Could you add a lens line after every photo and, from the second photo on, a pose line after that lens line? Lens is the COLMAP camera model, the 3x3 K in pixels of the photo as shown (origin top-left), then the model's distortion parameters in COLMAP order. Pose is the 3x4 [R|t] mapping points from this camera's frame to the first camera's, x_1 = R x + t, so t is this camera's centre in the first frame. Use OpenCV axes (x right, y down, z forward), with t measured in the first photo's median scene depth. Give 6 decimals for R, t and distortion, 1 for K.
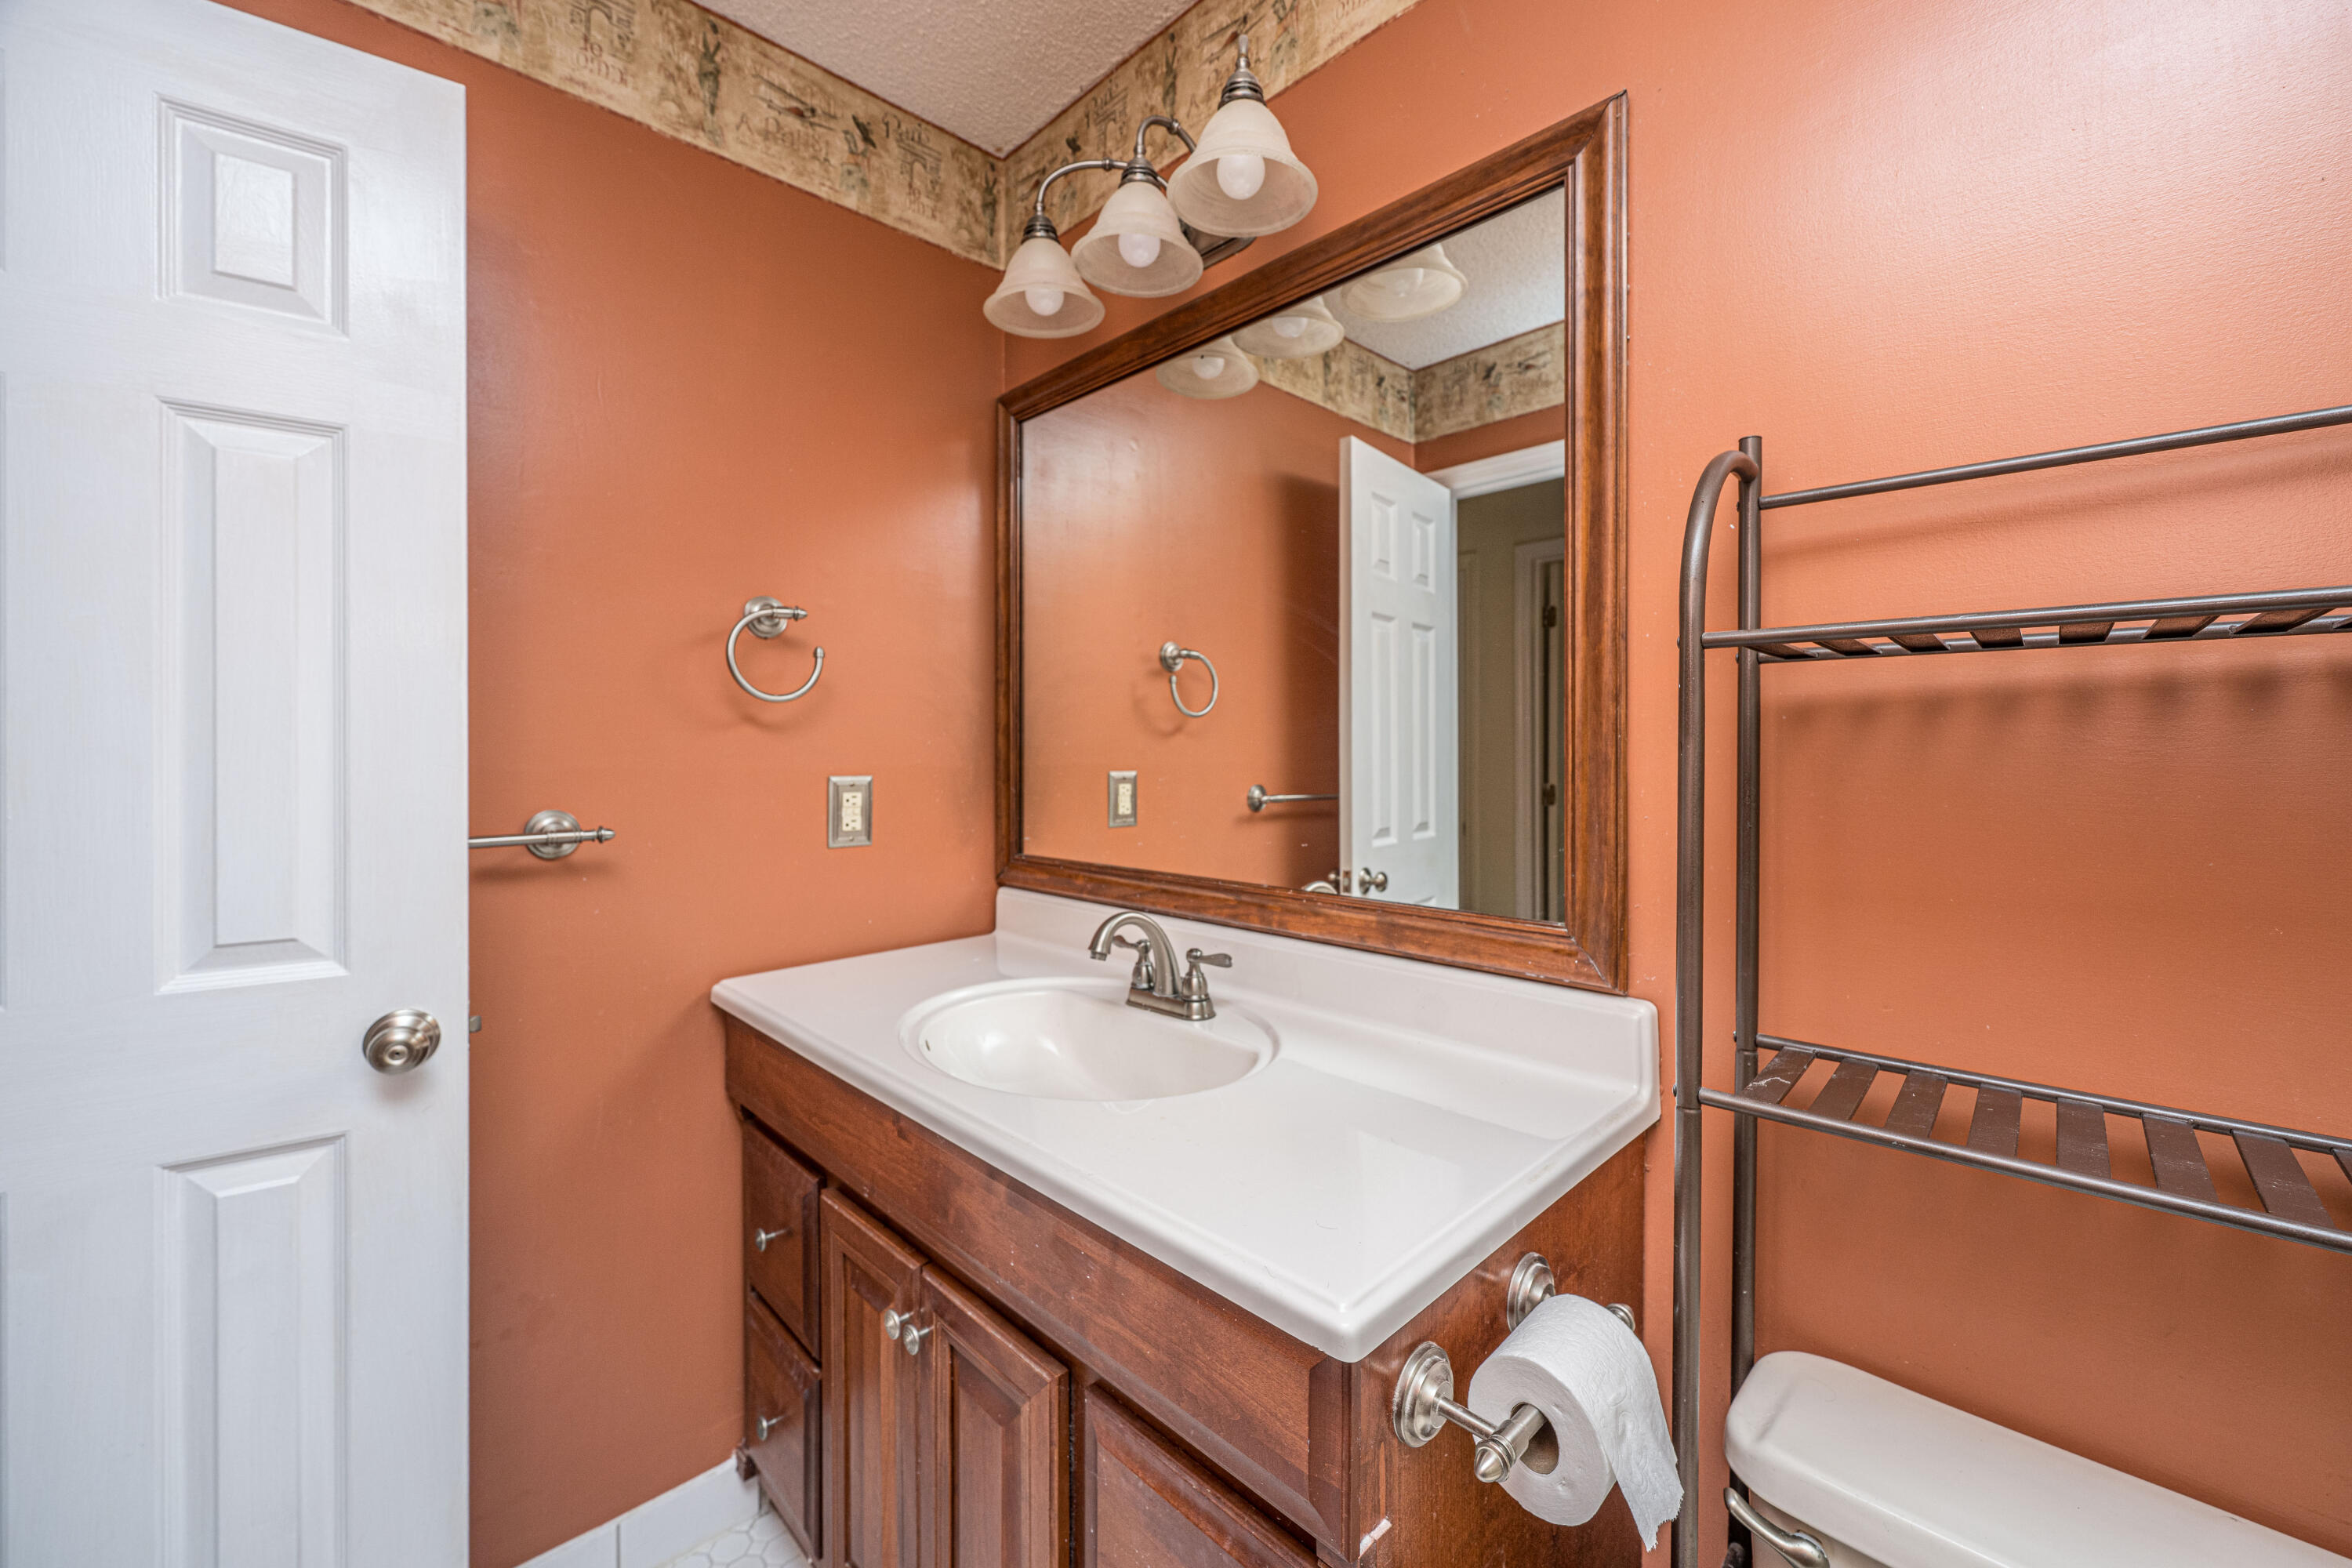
lens RADIAL K [[948.8, 0, 1183.1], [0, 948.8, 768.8], [0, 0, 1]] dist [0.000488, 0.000028]
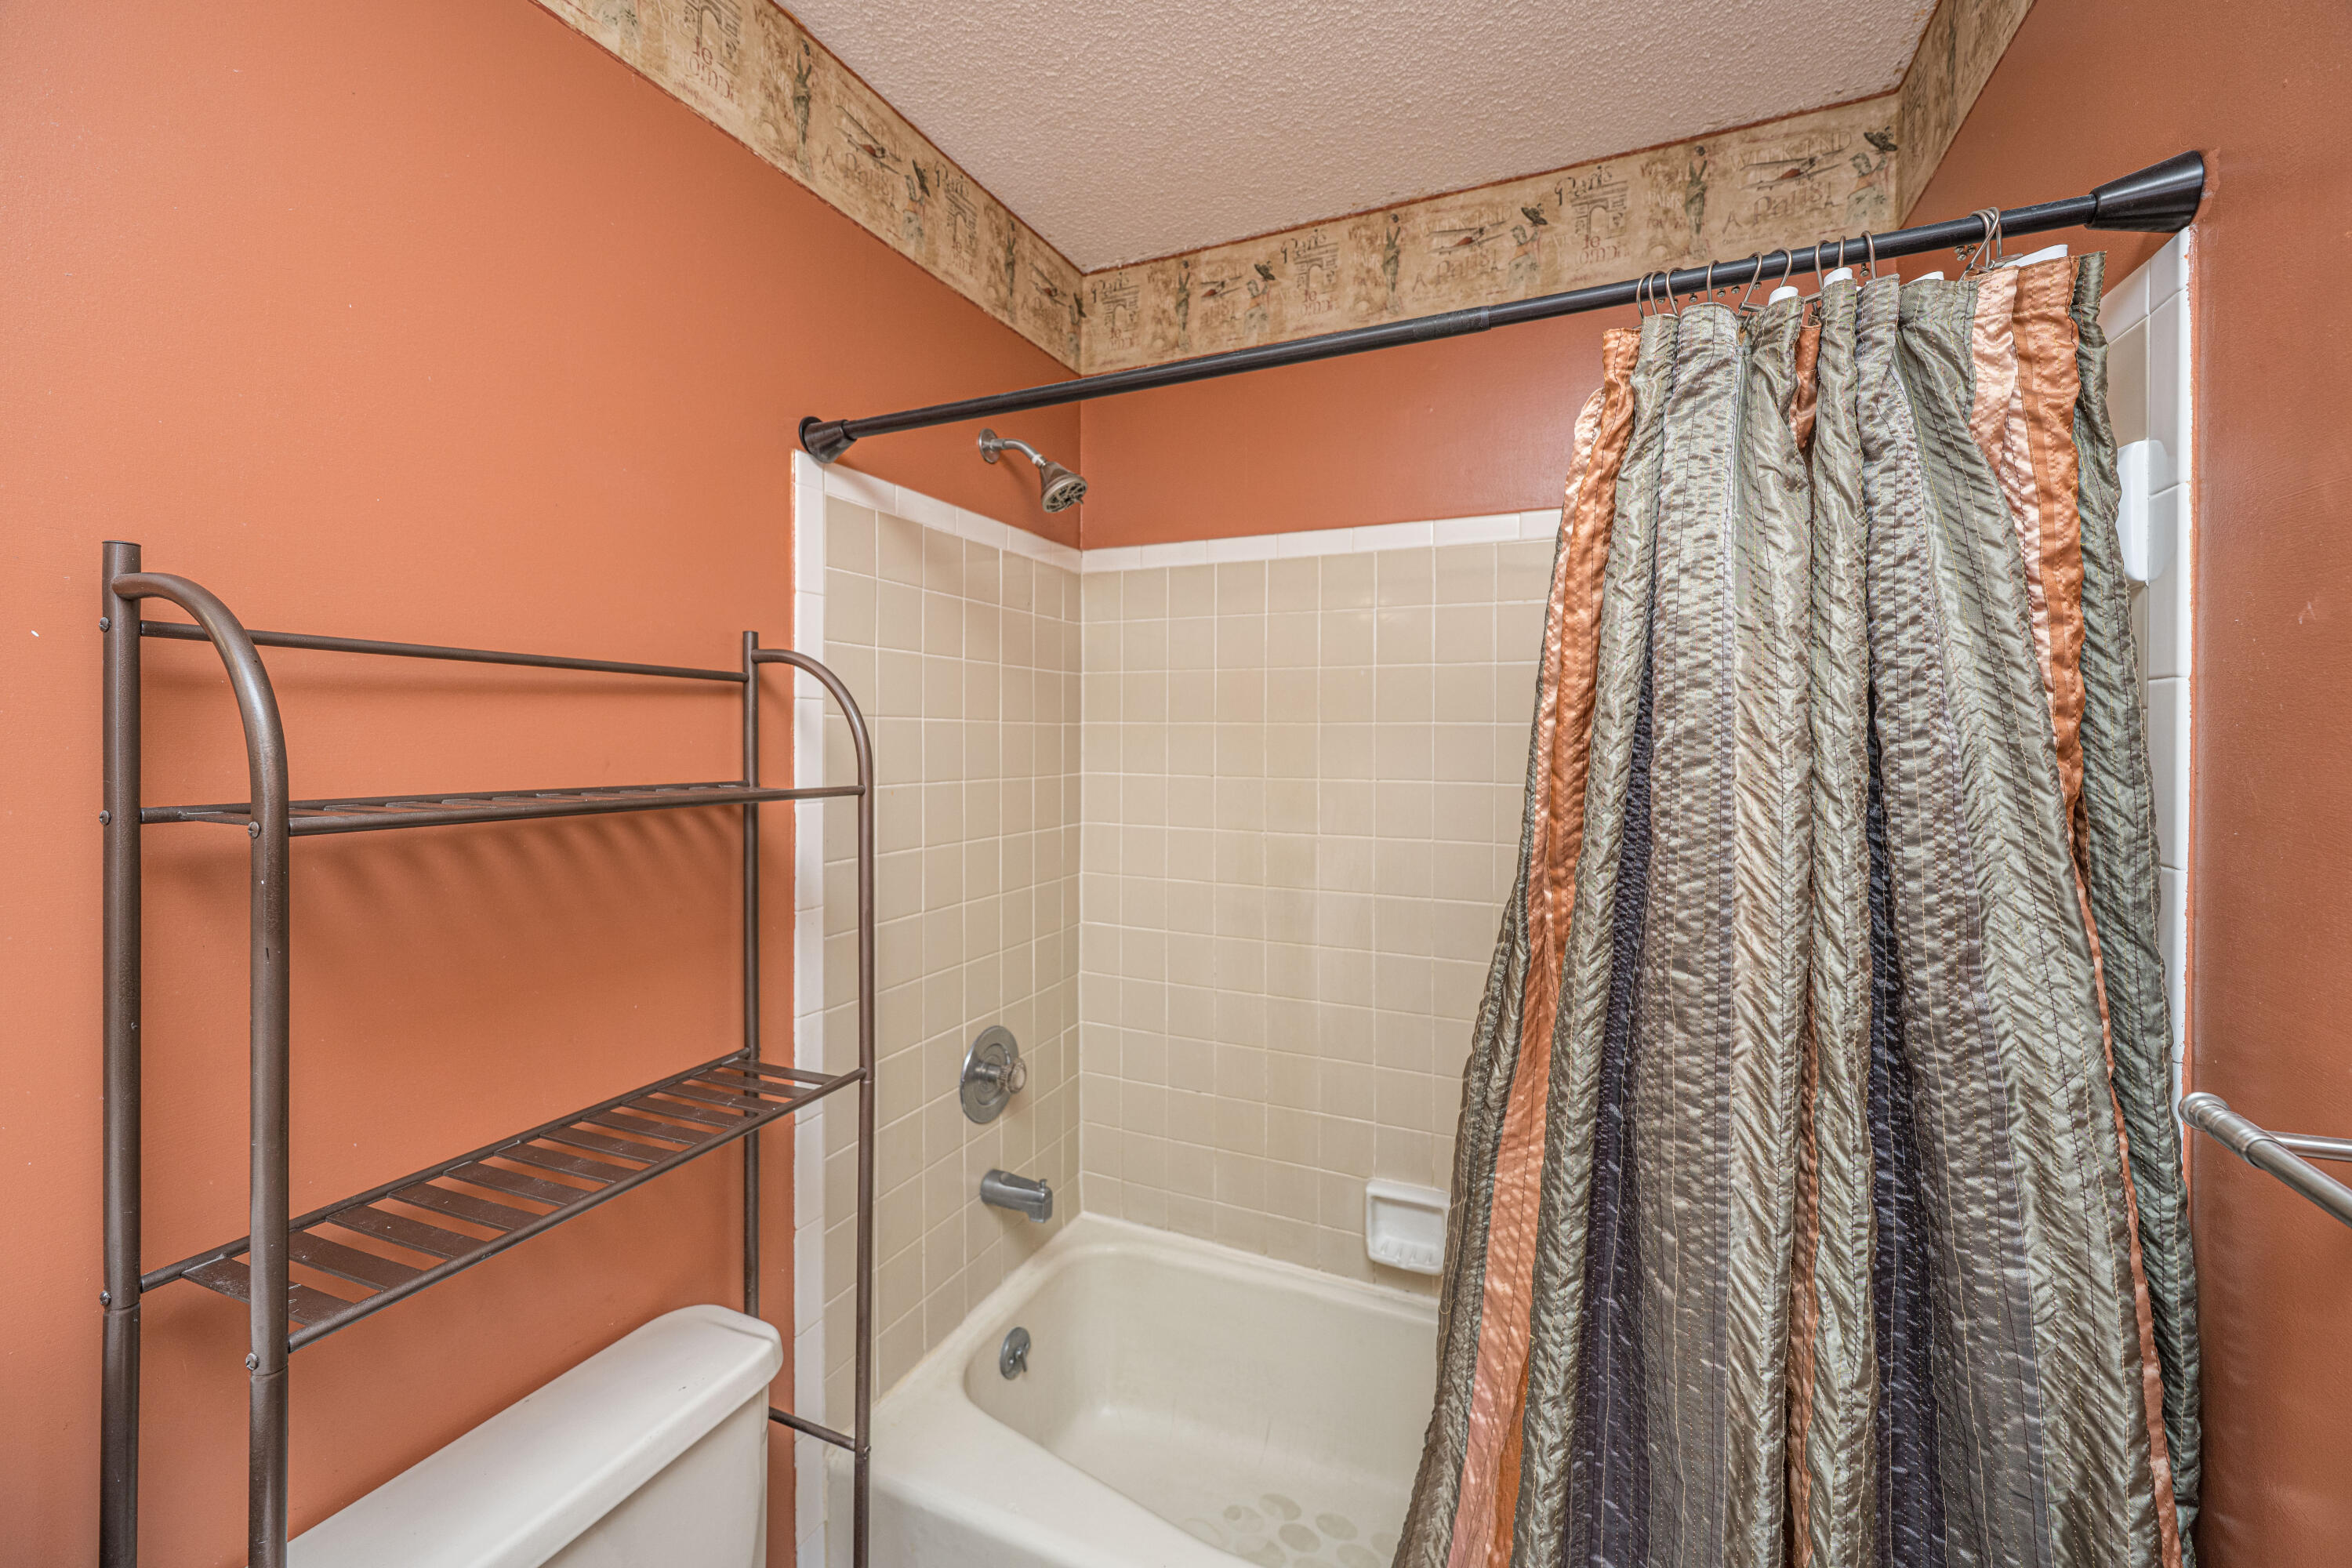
lens RADIAL K [[948.8, 0, 1172.8], [0, 948.8, 764.1], [0, 0, 1]] dist [0.000488, 0.000028]
pose [[0.934094, -0.007909, 0.356939, -0.494168], [0.007767, 0.999968, 0.001830, -0.098161], [-0.356942, 0.001063, 0.934126, 0.032344]]
